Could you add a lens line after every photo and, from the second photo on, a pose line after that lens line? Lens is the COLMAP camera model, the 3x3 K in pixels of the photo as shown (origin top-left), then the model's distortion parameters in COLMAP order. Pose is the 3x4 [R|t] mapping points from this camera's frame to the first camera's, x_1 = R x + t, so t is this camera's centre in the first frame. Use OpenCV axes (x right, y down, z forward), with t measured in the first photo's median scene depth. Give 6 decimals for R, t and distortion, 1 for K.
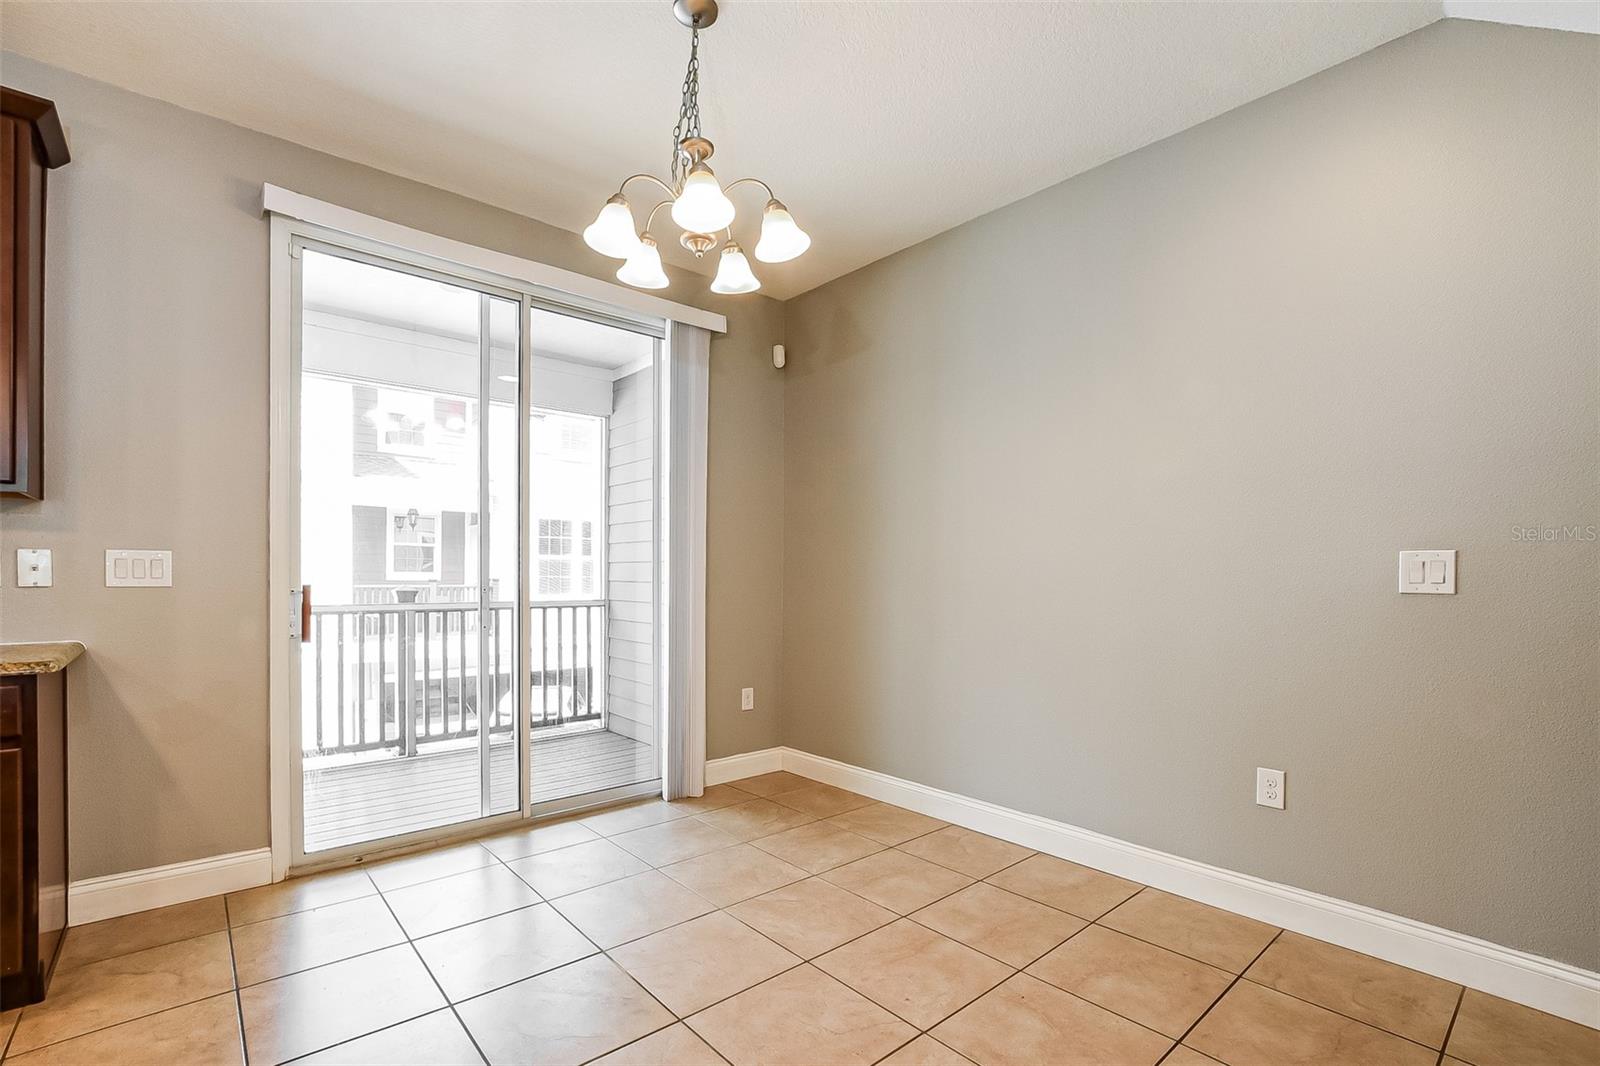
lens RADIAL K [[704.0, 0, 808.3], [0, 704.0, 575.7], [0, 0, 1]] dist [-0.020947, 0.005087]
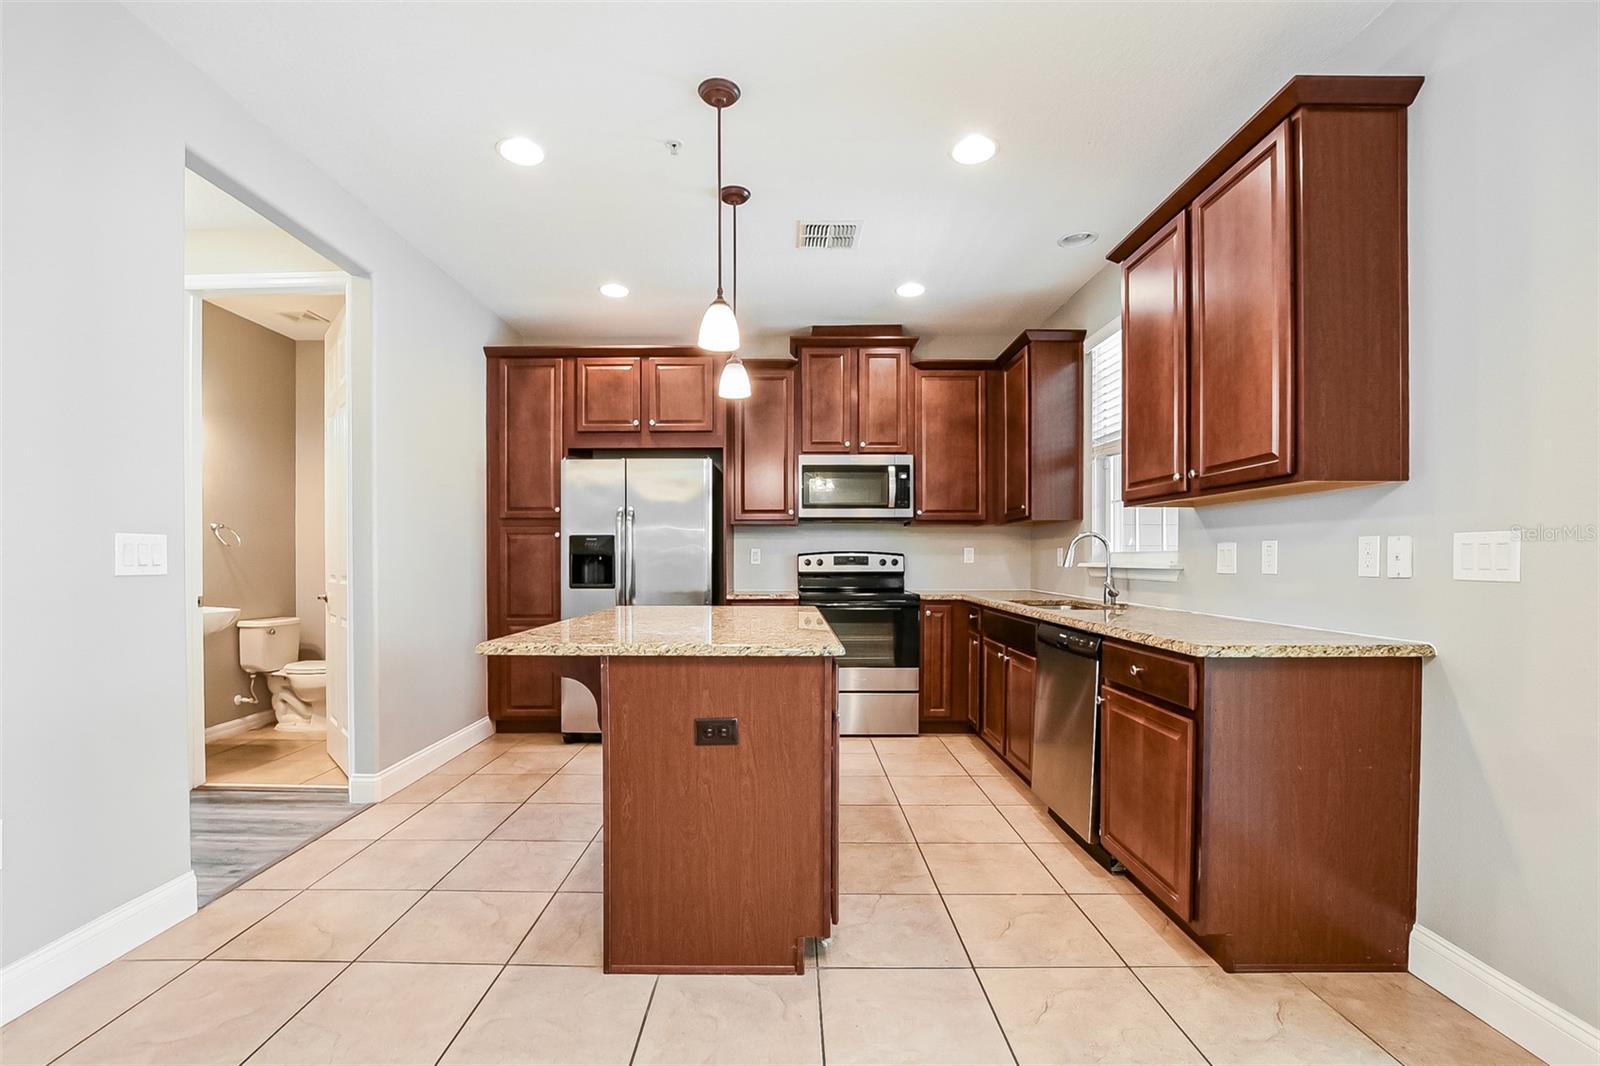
lens RADIAL K [[704.0, 0, 775.9], [0, 704.0, 563.5], [0, 0, 1]] dist [-0.020947, 0.005087]
pose [[-0.676854, 0.001717, -0.736115, 0.105612], [-0.005650, 0.999956, 0.007528, -0.004955], [0.736096, 0.009255, -0.676814, 1.032677]]
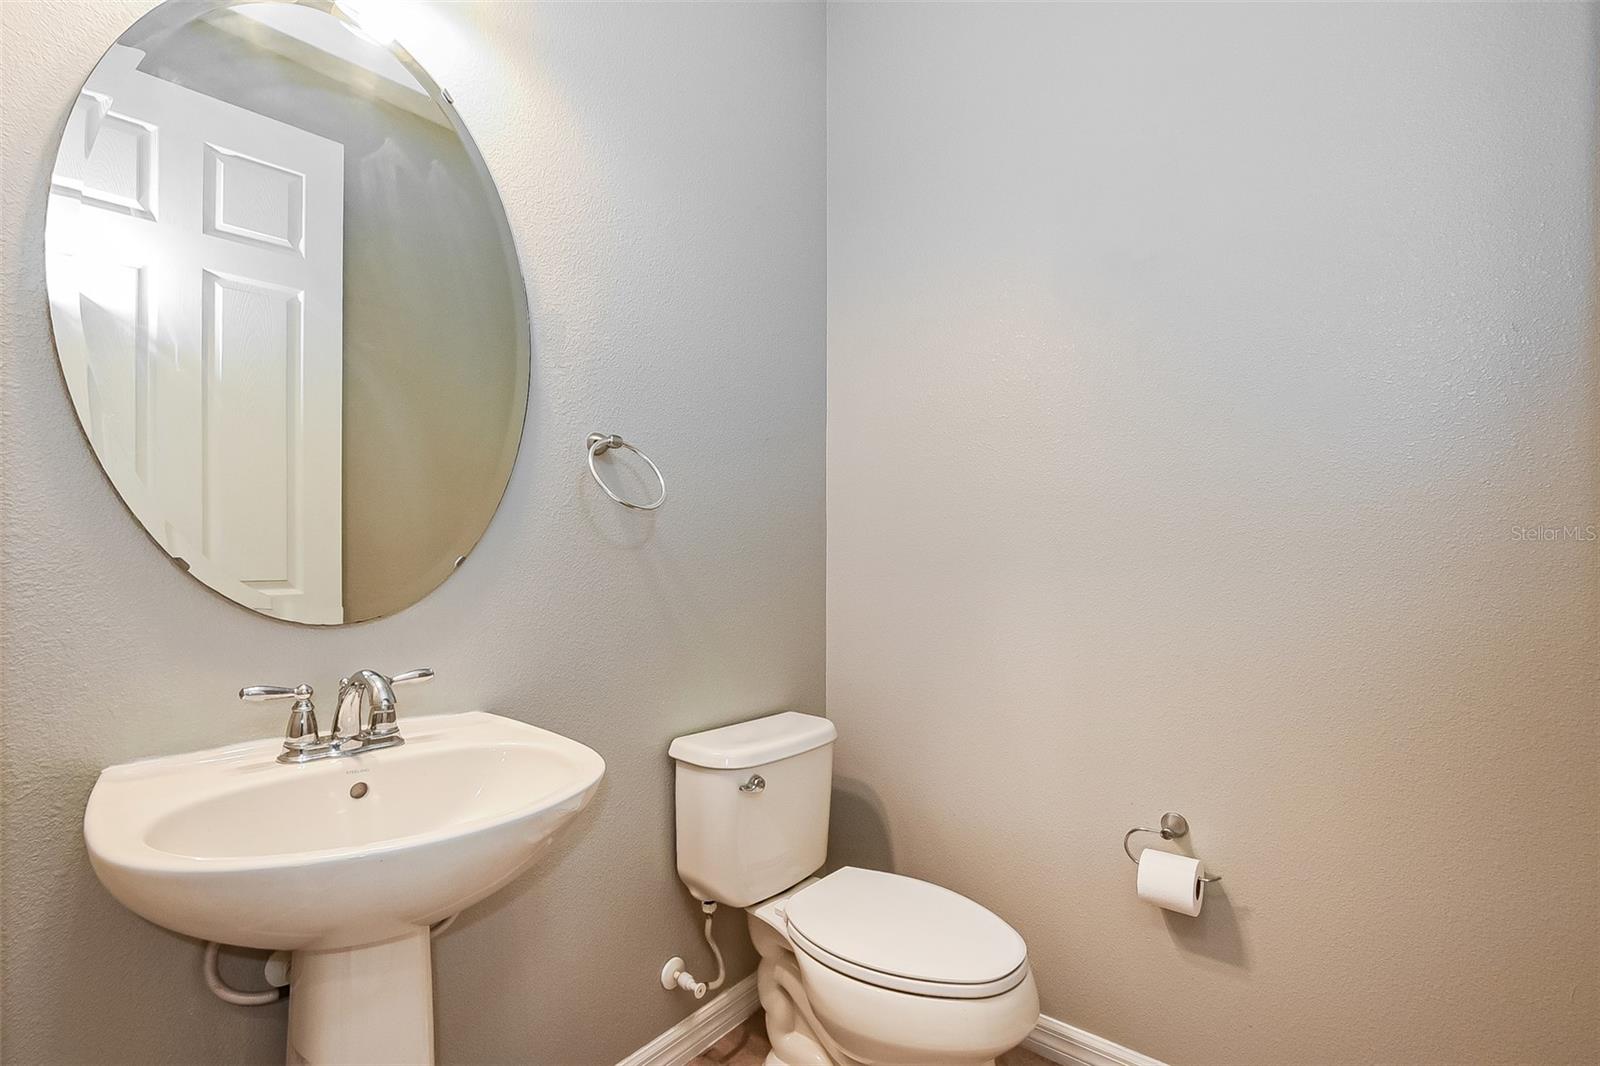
lens RADIAL K [[704.0, 0, 801.6], [0, 704.0, 538.7], [0, 0, 1]] dist [-0.020947, 0.005087]
pose [[-0.992250, -0.005023, -0.124153, -0.400515], [-0.004843, 0.999987, -0.001758, -0.012939], [0.124160, -0.001143, -0.992262, -0.929029]]
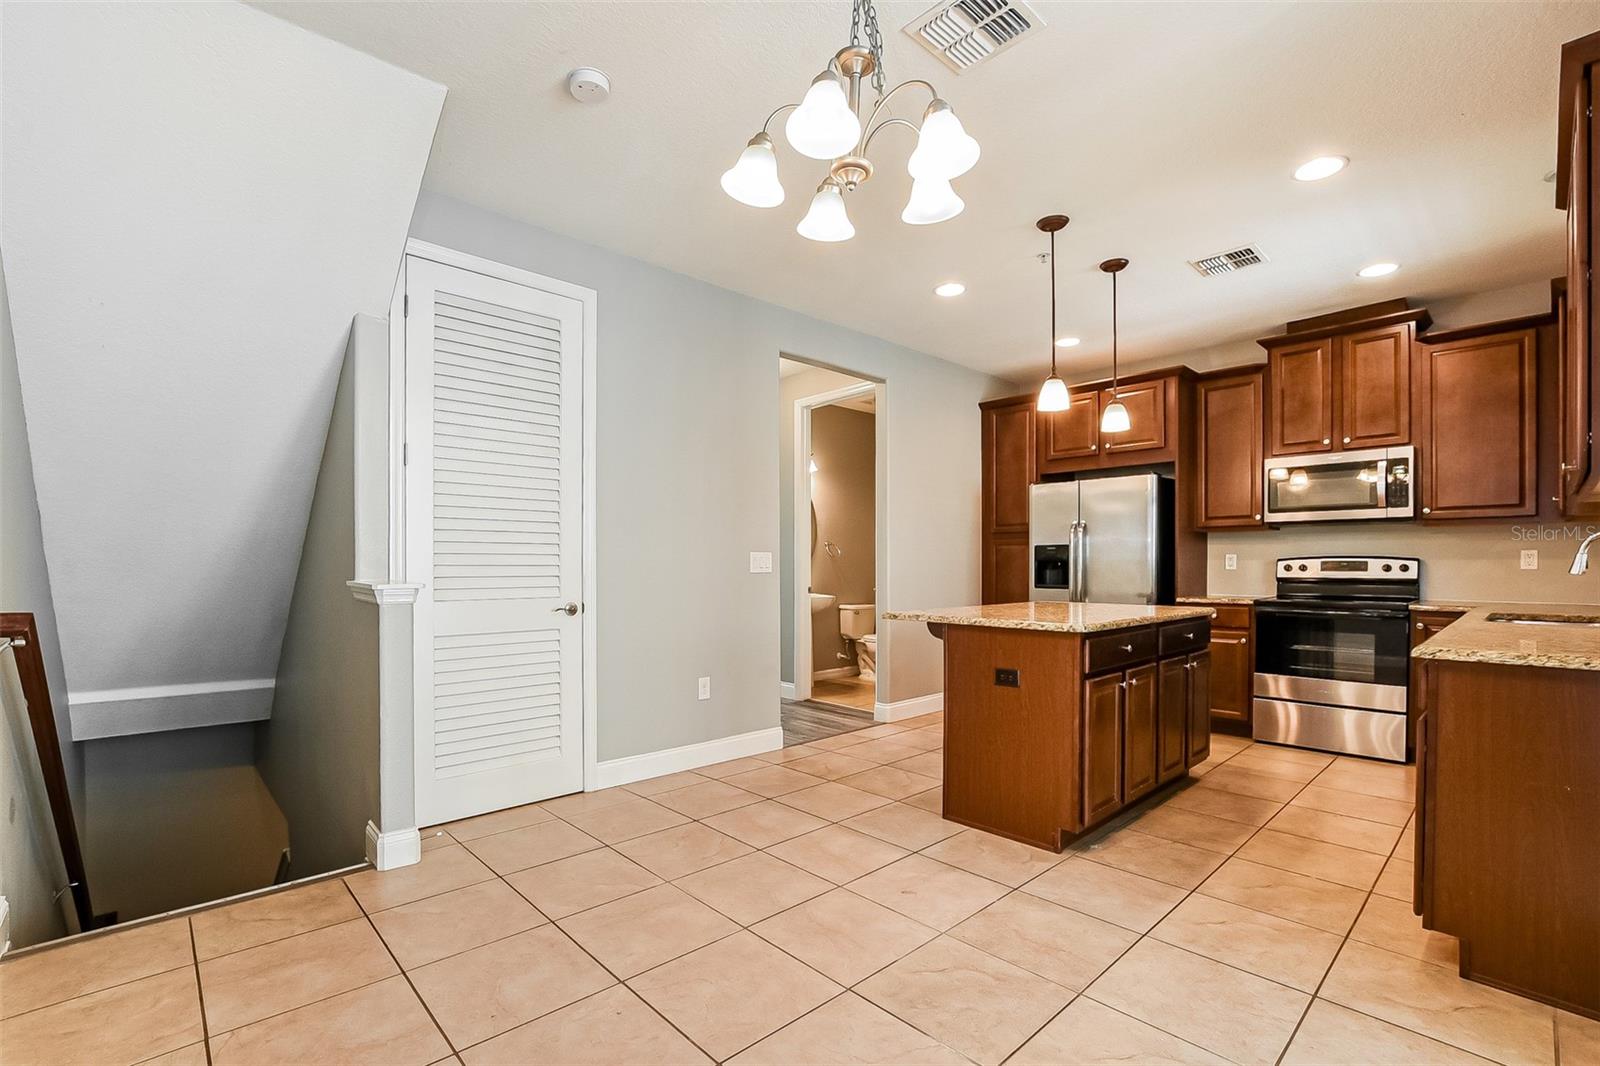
lens RADIAL K [[704.0, 0, 792.4], [0, 704.0, 571.7], [0, 0, 1]] dist [-0.020947, 0.005087]
pose [[-0.999811, -0.002660, -0.019280, -0.064767], [-0.002934, 0.999895, 0.014168, -0.006439], [0.019241, 0.014222, -0.999714, 1.729272]]
